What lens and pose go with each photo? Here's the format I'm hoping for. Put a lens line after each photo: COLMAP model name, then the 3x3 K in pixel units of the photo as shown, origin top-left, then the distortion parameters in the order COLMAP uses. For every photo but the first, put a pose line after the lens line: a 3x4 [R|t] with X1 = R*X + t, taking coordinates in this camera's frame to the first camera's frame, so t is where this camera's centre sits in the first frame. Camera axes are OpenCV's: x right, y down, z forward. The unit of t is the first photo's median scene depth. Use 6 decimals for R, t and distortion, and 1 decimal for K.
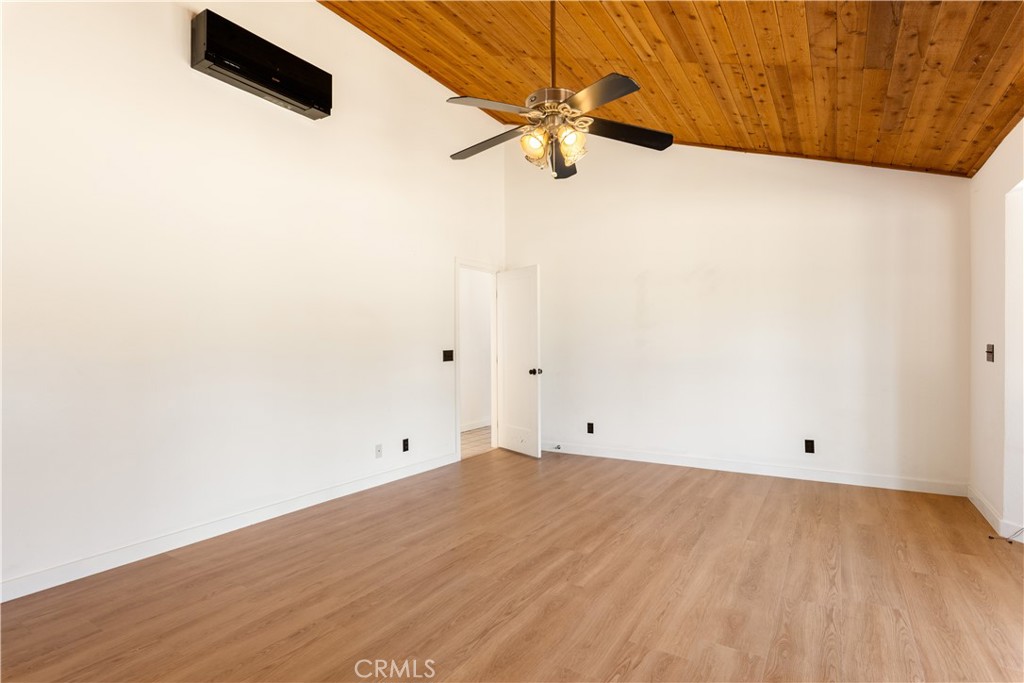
lens RADIAL K [[509.3, 0, 512.0], [0, 509.3, 341.5], [0, 0, 1]] dist [0.000875, -0.001169]
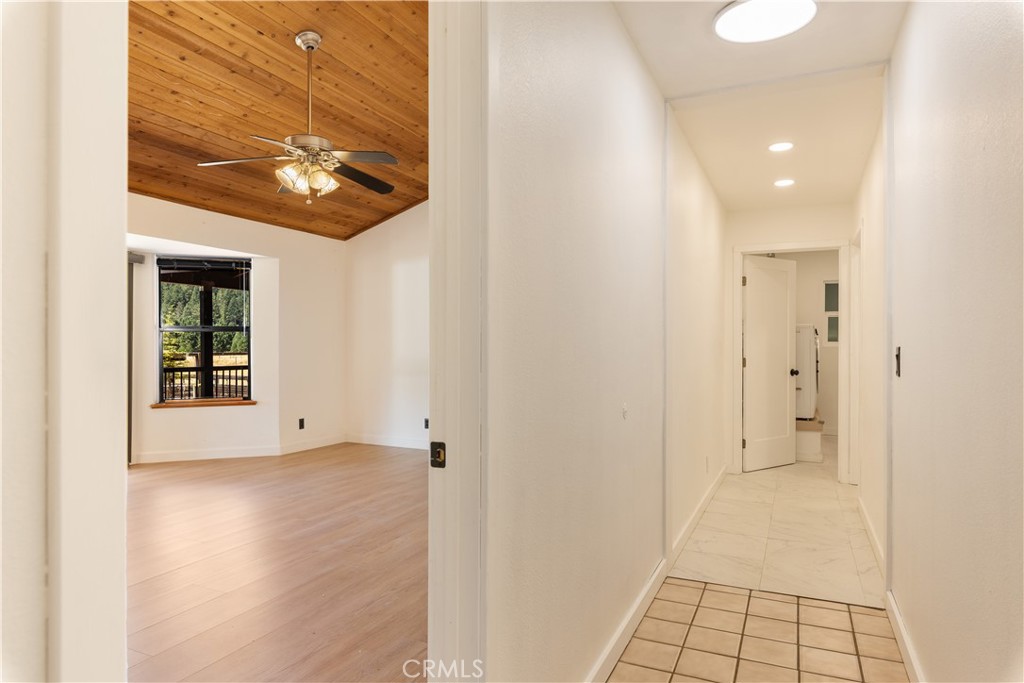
lens RADIAL K [[612.8, 0, 512.0], [0, 612.8, 341.5], [0, 0, 1]] dist [0.009887, -0.001576]
pose [[-0.991320, 0.002513, -0.131447, -0.193630], [0.004644, 0.999863, -0.015905, 0.030952], [0.131388, -0.016378, -0.991196, 2.394379]]
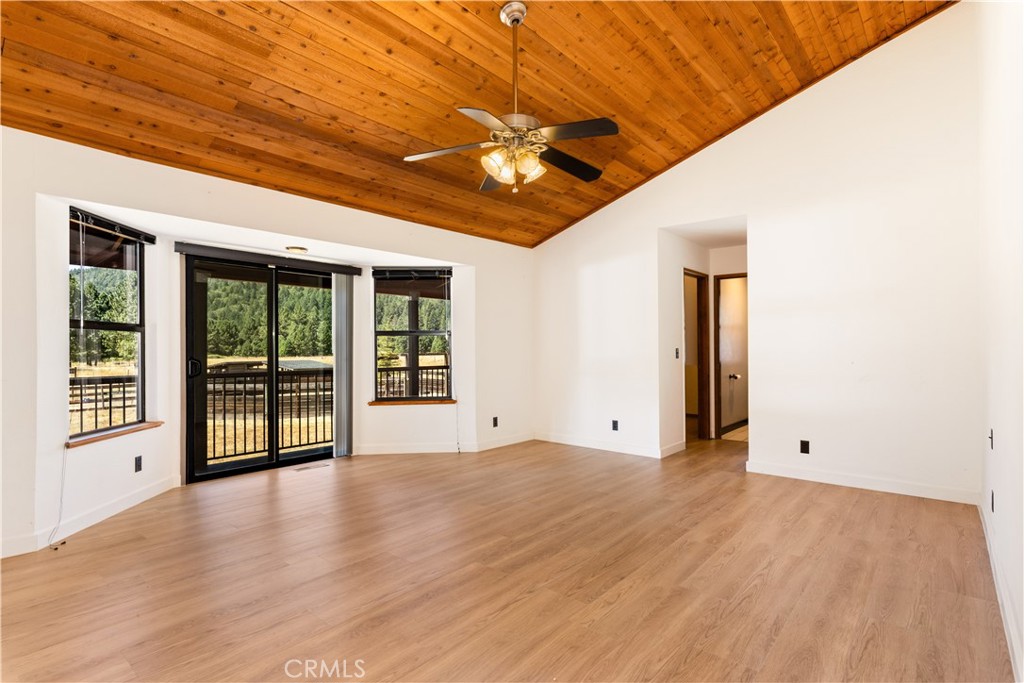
lens RADIAL K [[509.3, 0, 512.0], [0, 509.3, 341.5], [0, 0, 1]] dist [0.000875, -0.001169]
pose [[-0.990231, 0.010076, 0.139072, -0.057250], [0.007242, 0.999756, -0.020871, 0.022227], [-0.139249, -0.019660, -0.990062, 1.990234]]
